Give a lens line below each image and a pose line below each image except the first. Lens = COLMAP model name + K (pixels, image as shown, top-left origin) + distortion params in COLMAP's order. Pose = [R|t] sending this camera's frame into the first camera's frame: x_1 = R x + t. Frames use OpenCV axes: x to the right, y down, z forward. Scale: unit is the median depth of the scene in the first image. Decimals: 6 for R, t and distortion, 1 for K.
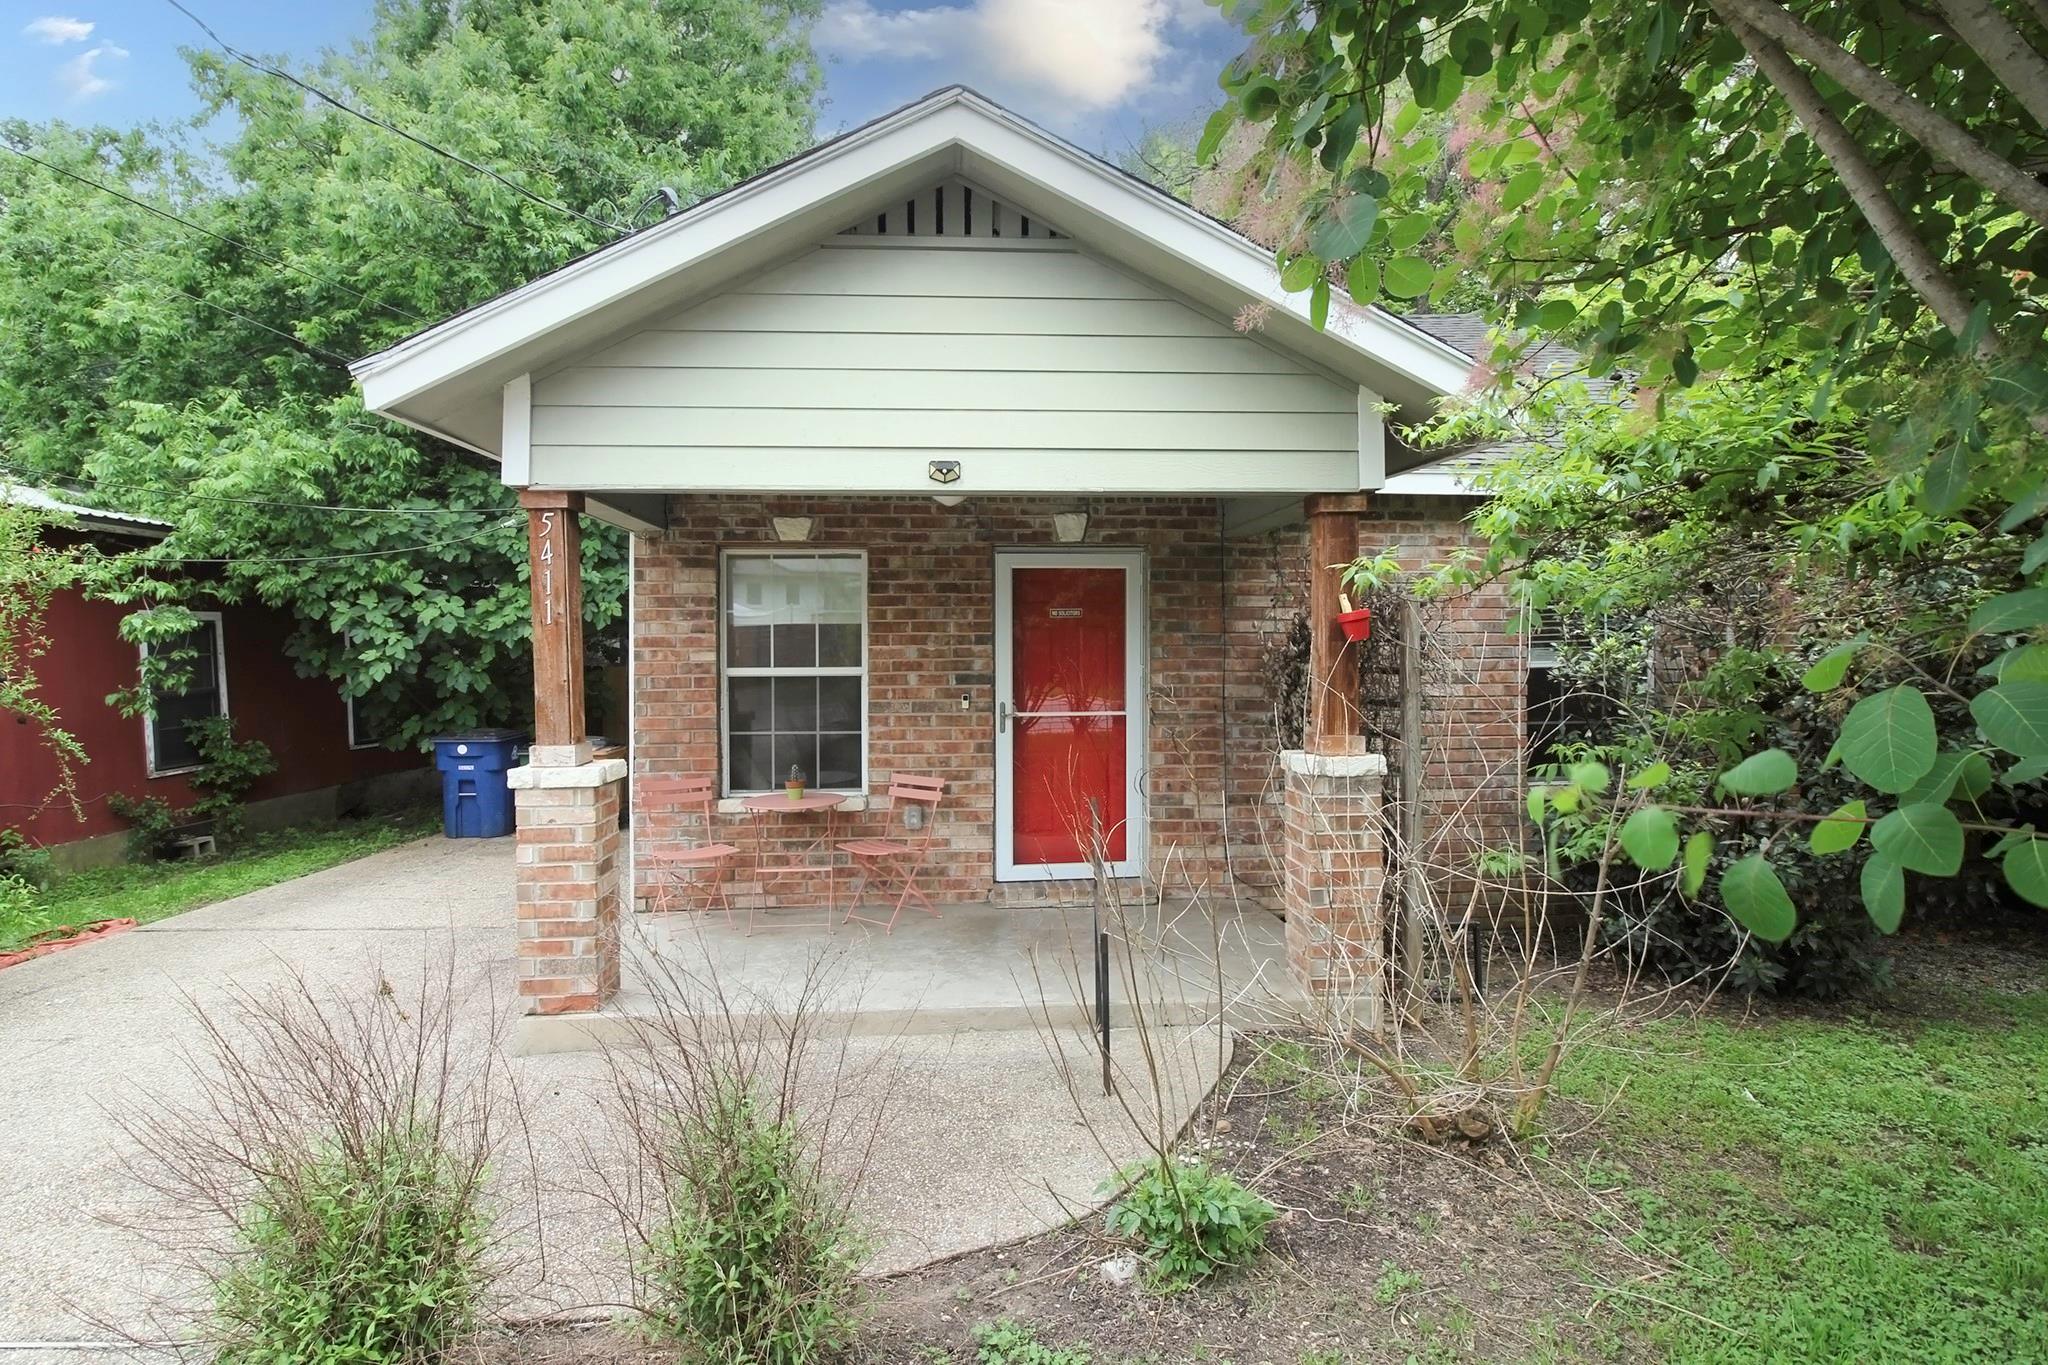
lens RADIAL K [[1009.5, 0, 1005.3], [0, 1009.5, 657.5], [0, 0, 1]] dist [-0.001617, 0.000130]
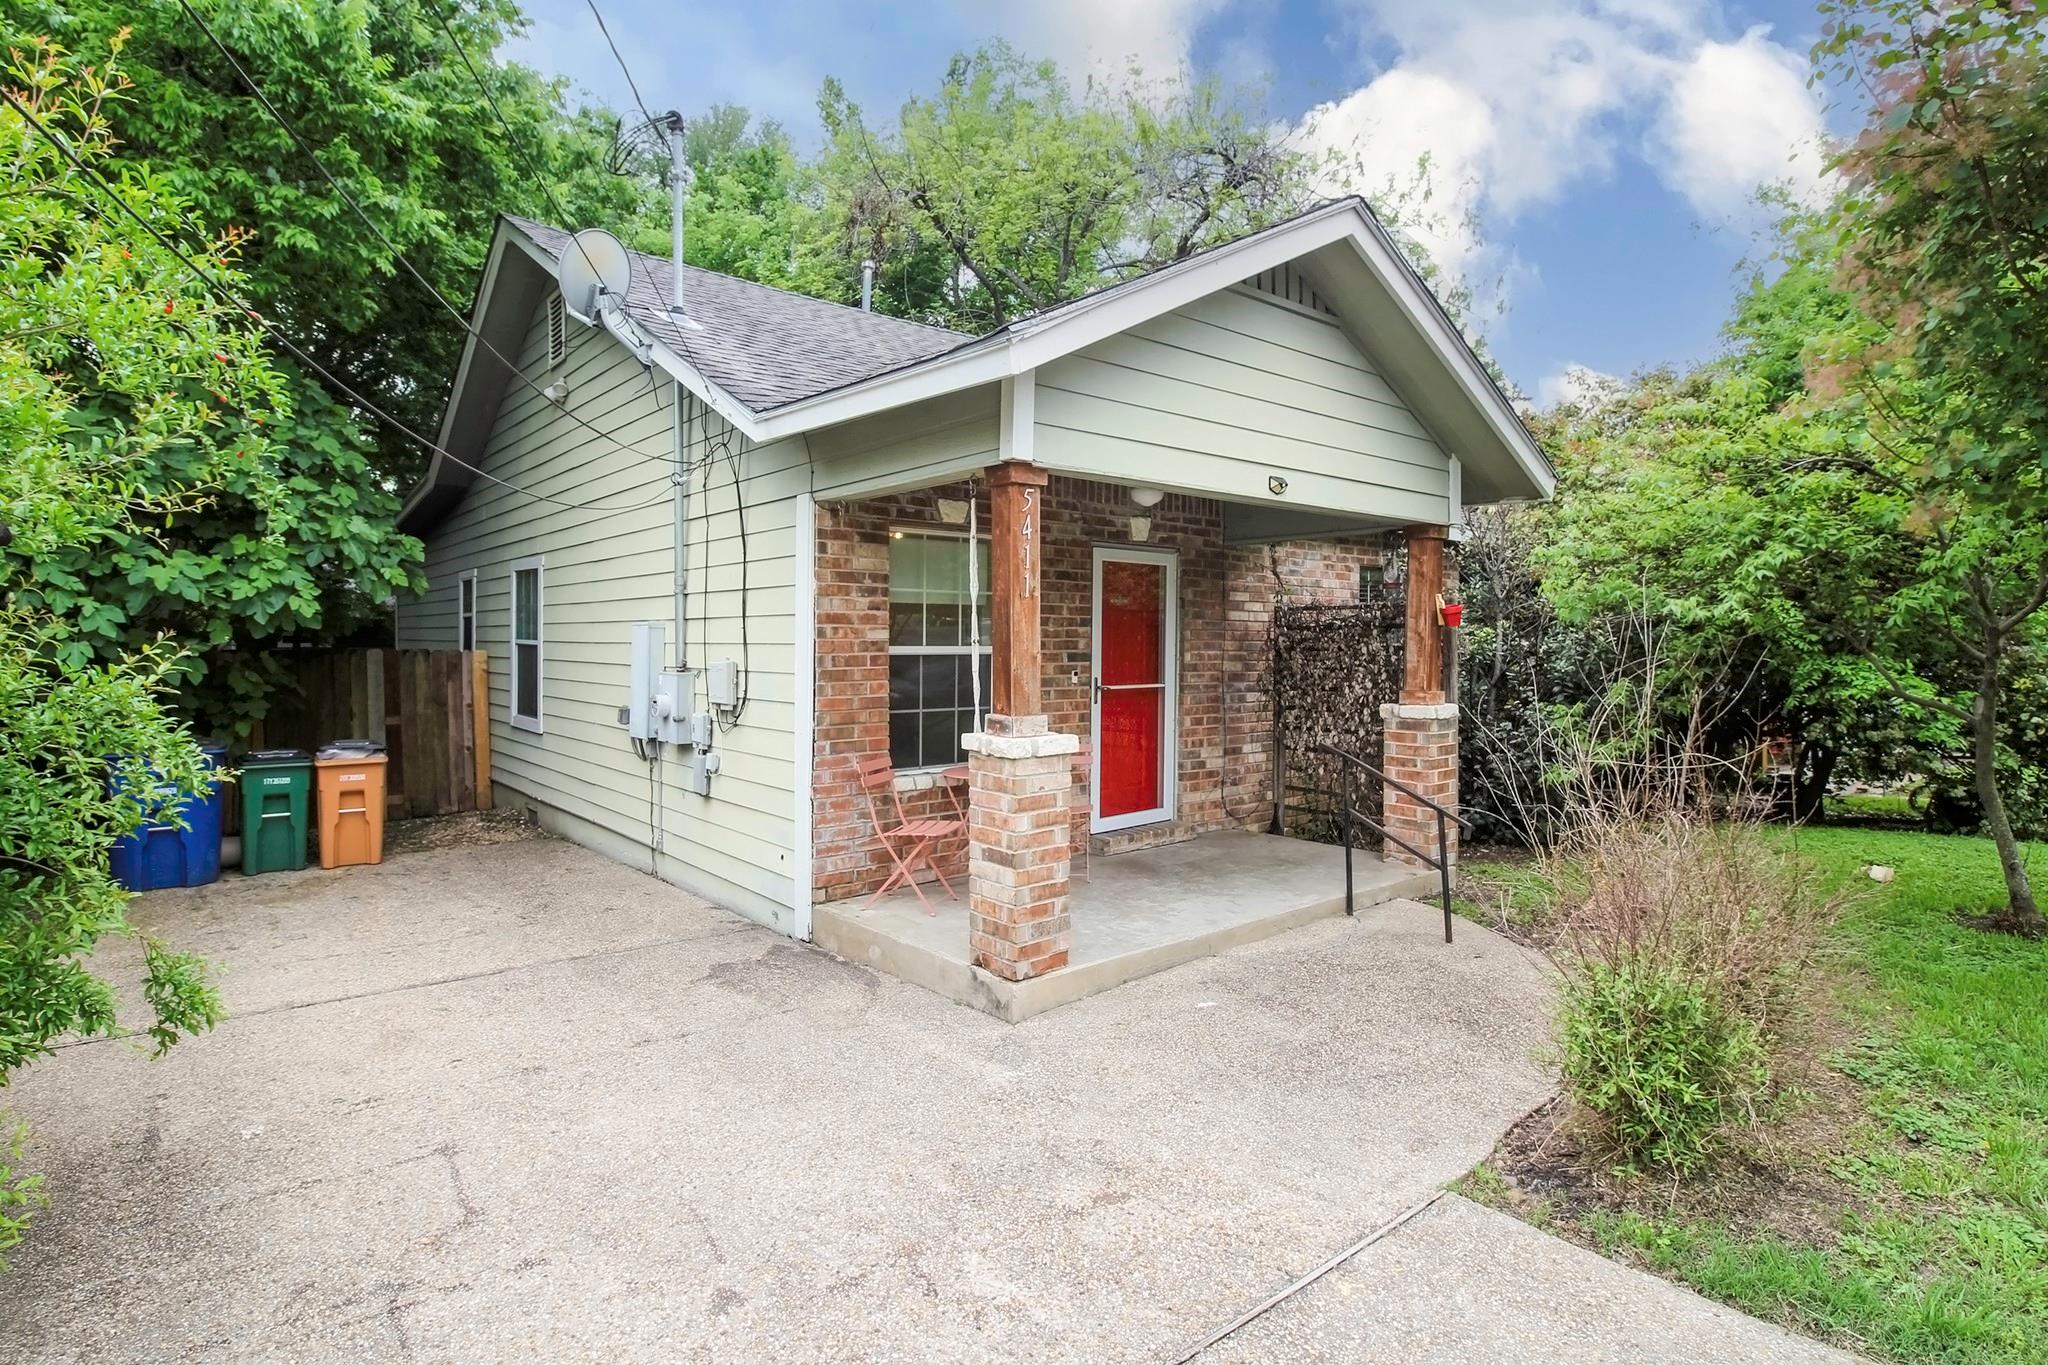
lens RADIAL K [[1009.5, 0, 1005.3], [0, 1009.5, 657.5], [0, 0, 1]] dist [-0.001617, 0.000130]
pose [[0.816195, -0.001865, 0.577773, -0.752087], [-0.002054, 0.999979, 0.006130, 0.015202], [-0.577772, -0.006191, 0.816174, 0.124473]]
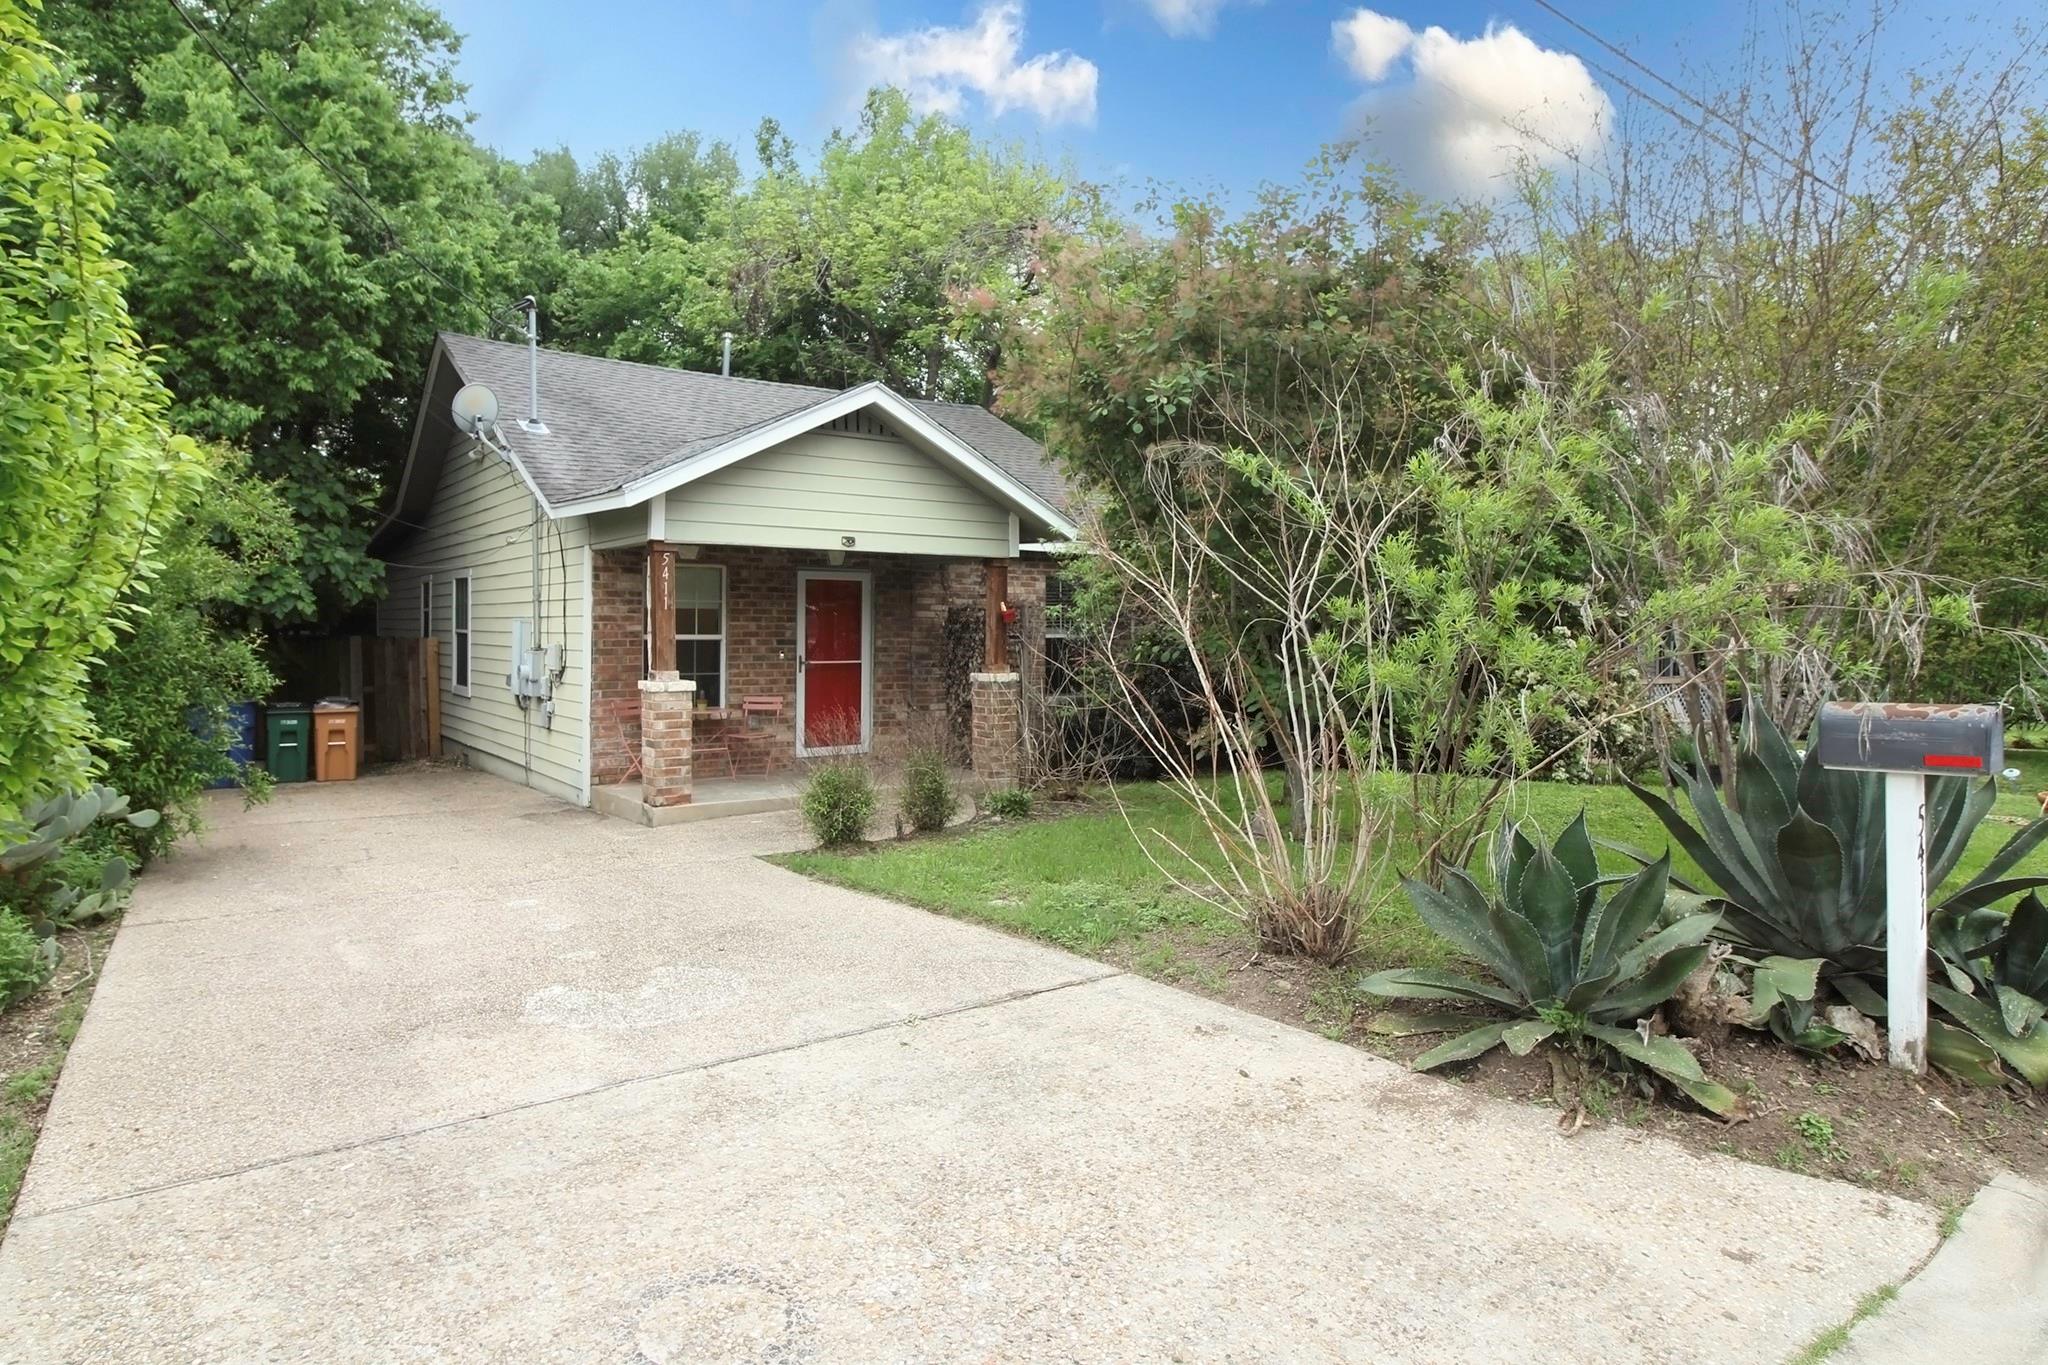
lens RADIAL K [[1158.3, 0, 990.1], [0, 1158.3, 648.8], [0, 0, 1]] dist [0.000249, 0.000165]
pose [[0.855679, 0.000915, 0.517506, -0.766245], [-0.005194, 0.999963, 0.006820, 0.017720], [-0.517481, -0.008524, 0.855652, -0.899028]]
